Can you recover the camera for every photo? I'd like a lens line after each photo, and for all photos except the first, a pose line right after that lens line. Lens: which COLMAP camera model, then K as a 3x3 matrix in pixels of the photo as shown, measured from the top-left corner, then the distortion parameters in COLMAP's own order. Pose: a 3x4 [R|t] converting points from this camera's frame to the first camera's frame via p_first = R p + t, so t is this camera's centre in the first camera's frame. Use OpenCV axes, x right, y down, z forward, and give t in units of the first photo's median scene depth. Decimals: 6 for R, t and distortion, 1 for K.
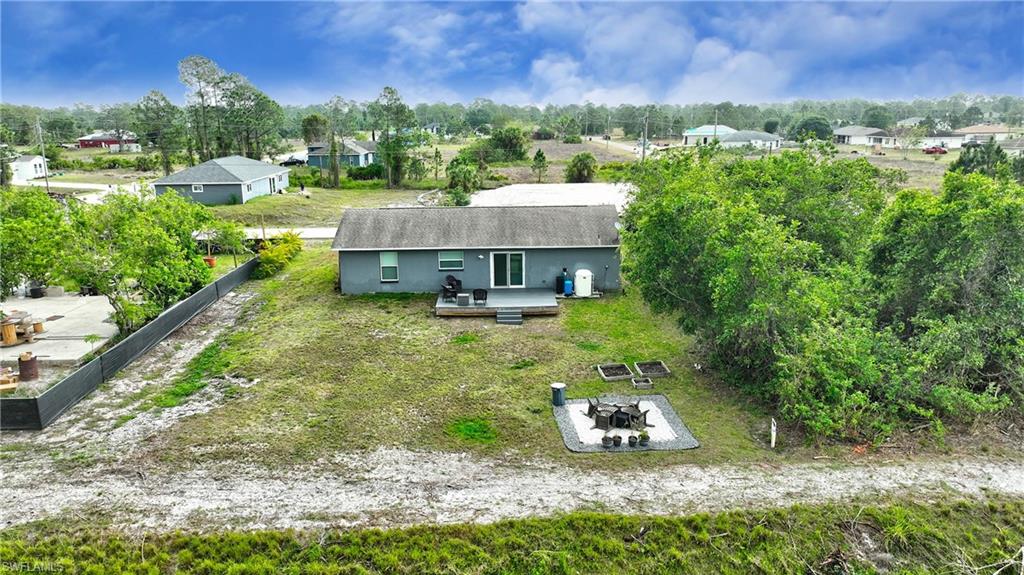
lens RADIAL K [[714.2, 0, 512.0], [0, 714.2, 287.5], [0, 0, 1]] dist [0.001393, 0.008528]
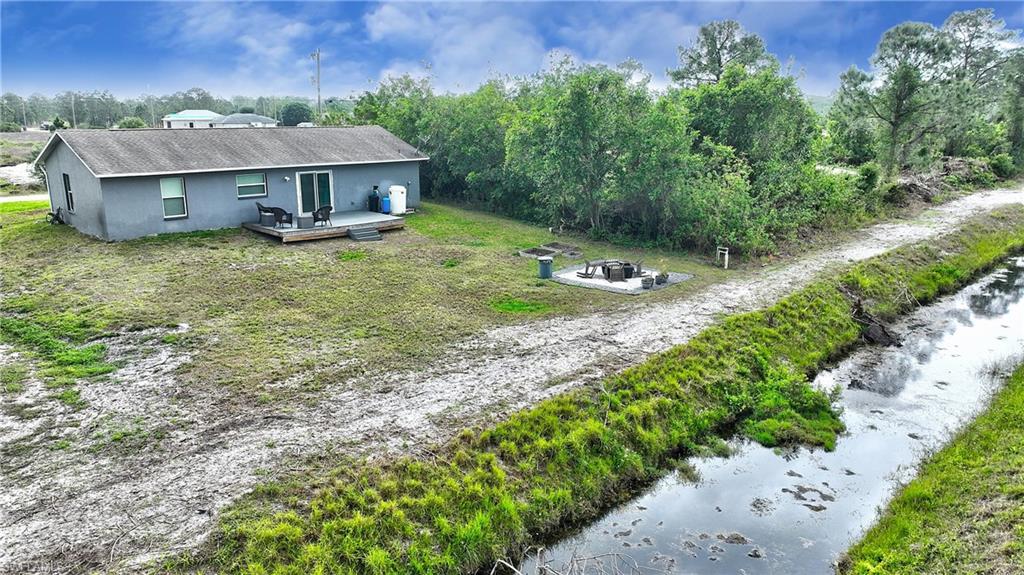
lens RADIAL K [[725.0, 0, 512.0], [0, 725.0, 287.5], [0, 0, 1]] dist [0.006176, 0.002496]
pose [[0.730204, -0.151610, 0.666196, -0.565417], [0.156053, 0.986304, 0.053413, 0.102492], [-0.665169, 0.064959, 0.743861, 0.253605]]
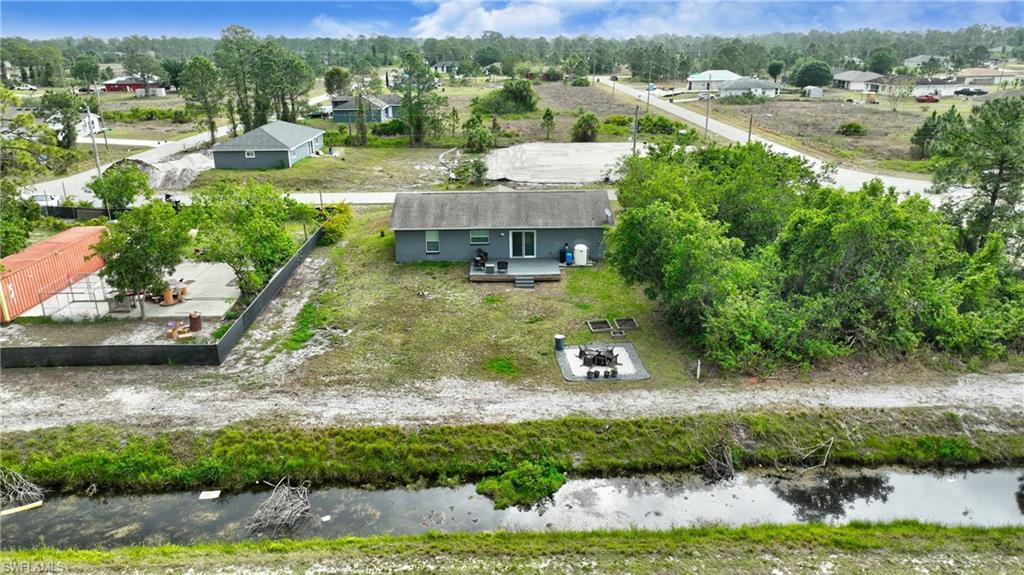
lens RADIAL K [[714.2, 0, 512.0], [0, 714.2, 287.5], [0, 0, 1]] dist [0.001393, 0.008528]
pose [[0.999941, 0.003277, -0.010405, -0.015738], [-0.002265, 0.995397, 0.095808, -0.091970], [0.010671, -0.095779, 0.995345, -0.402070]]
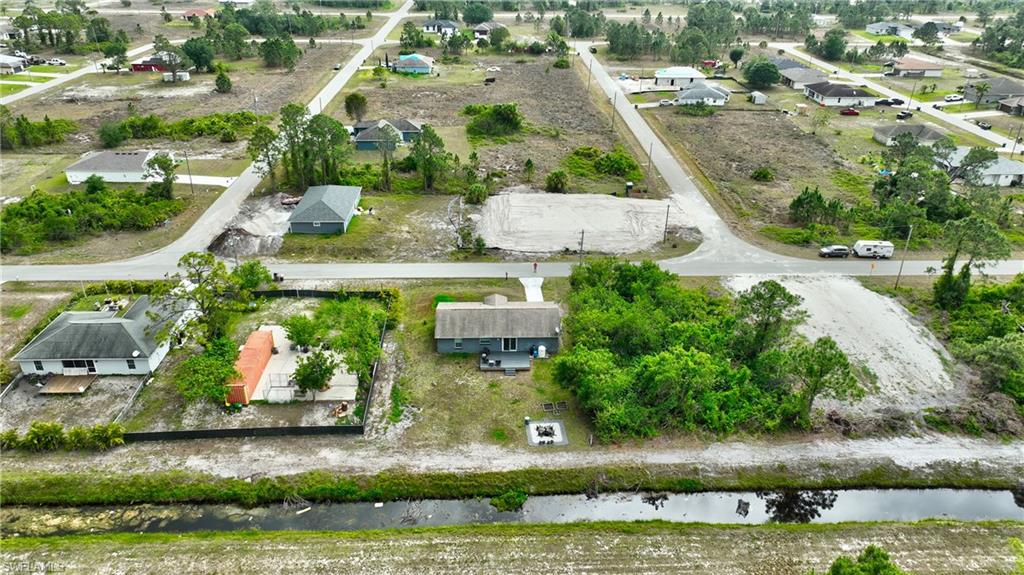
lens RADIAL K [[725.0, 0, 512.0], [0, 725.0, 287.5], [0, 0, 1]] dist [0.006176, 0.002496]
pose [[0.999796, 0.014245, 0.014308, -0.044832], [-0.017124, 0.973716, 0.227119, -0.960367], [-0.010697, -0.227318, 0.973762, -1.626610]]
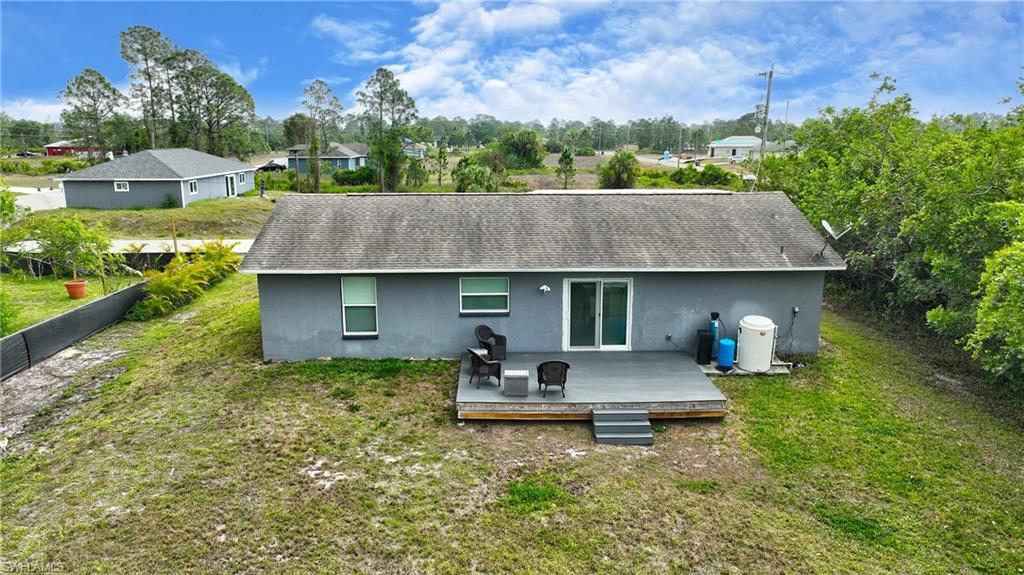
lens RADIAL K [[714.2, 0, 512.0], [0, 714.2, 287.5], [0, 0, 1]] dist [0.001393, 0.008528]
pose [[0.999968, 0.007453, 0.002835, -0.087559], [-0.007368, 0.999558, -0.028804, -0.037499], [-0.003049, 0.028782, 0.999581, 0.650904]]
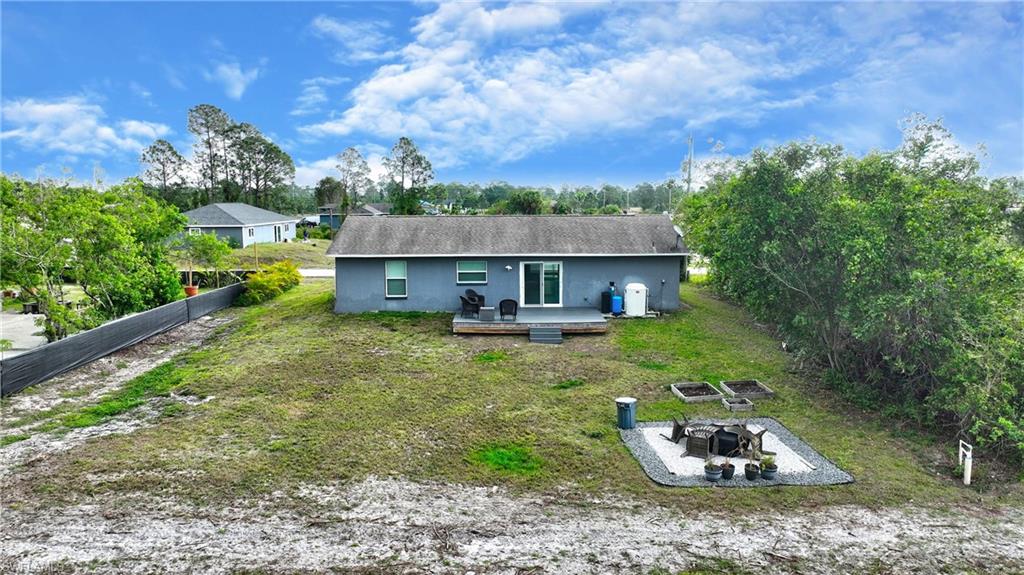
lens RADIAL K [[714.2, 0, 512.0], [0, 714.2, 287.5], [0, 0, 1]] dist [0.001393, 0.008528]
pose [[0.999801, 0.006254, -0.018966, -0.030989], [-0.008445, 0.993003, -0.117791, 0.097446], [0.018096, 0.117927, 0.992857, 0.248854]]
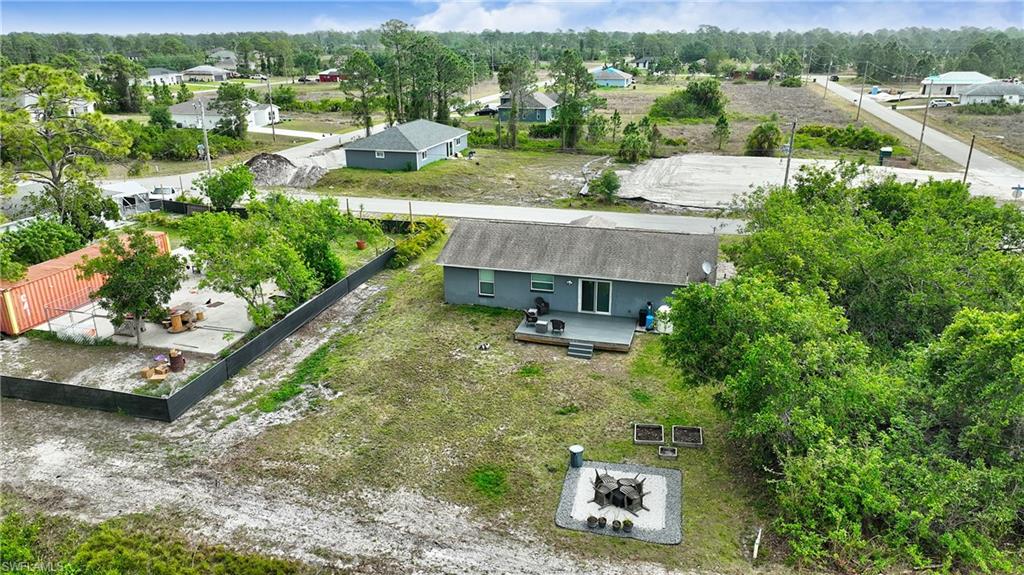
lens RADIAL K [[712.6, 0, 515.2], [0, 712.6, 286.2], [0, 0, 1]] dist [0.006859, 0.001294]
pose [[0.955162, 0.101937, -0.277983, 0.219498], [-0.073019, 0.990966, 0.112495, -0.191697], [0.286939, -0.087153, 0.953976, -0.021828]]
